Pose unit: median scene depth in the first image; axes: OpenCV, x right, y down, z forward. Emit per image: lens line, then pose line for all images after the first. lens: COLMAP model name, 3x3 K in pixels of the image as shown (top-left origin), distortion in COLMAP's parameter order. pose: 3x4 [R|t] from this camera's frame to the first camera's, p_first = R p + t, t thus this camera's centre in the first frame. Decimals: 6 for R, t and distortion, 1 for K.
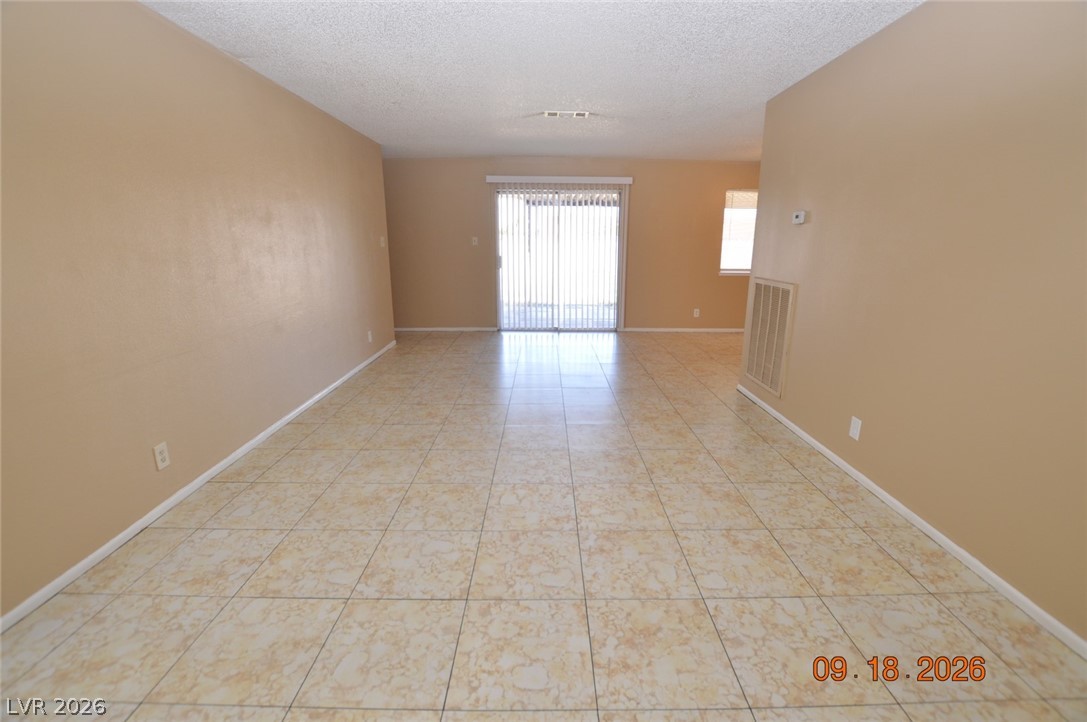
lens RADIAL K [[483.5, 0, 547.7], [0, 483.5, 357.3], [0, 0, 1]] dist [-0.031938, 0.001465]
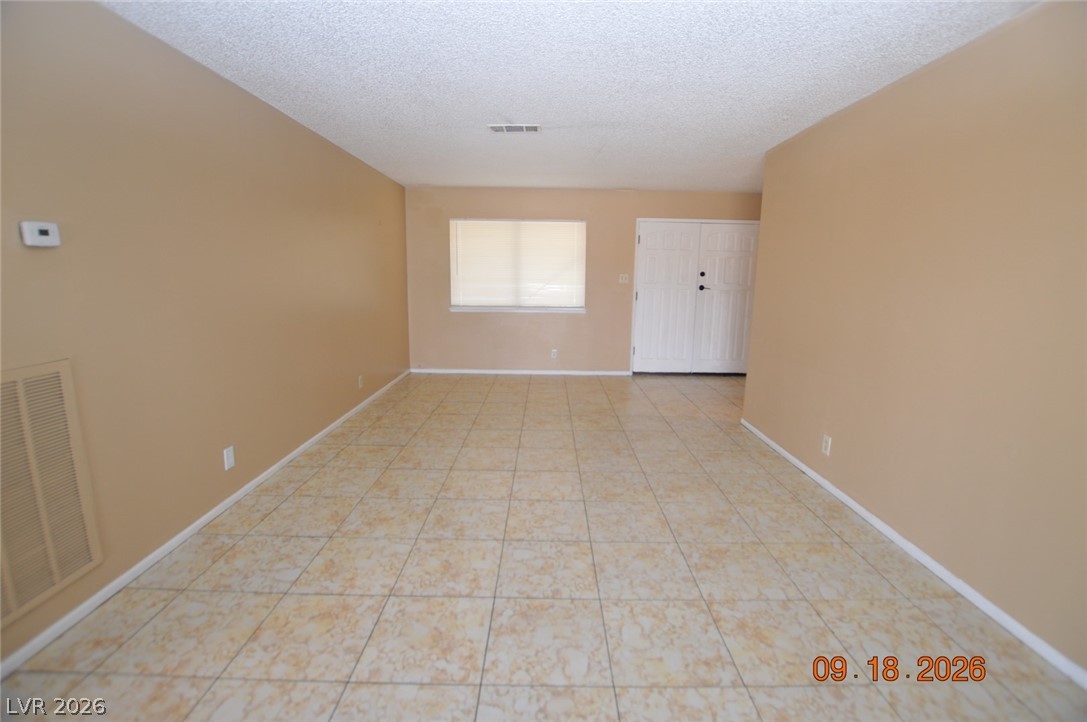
lens RADIAL K [[483.5, 0, 546.0], [0, 483.5, 361.5], [0, 0, 1]] dist [-0.031938, 0.001465]
pose [[-0.999789, -0.020126, 0.004153, -0.027510], [-0.016655, 0.911950, 0.409963, -0.465068], [-0.012039, 0.409807, -0.912093, 1.837260]]
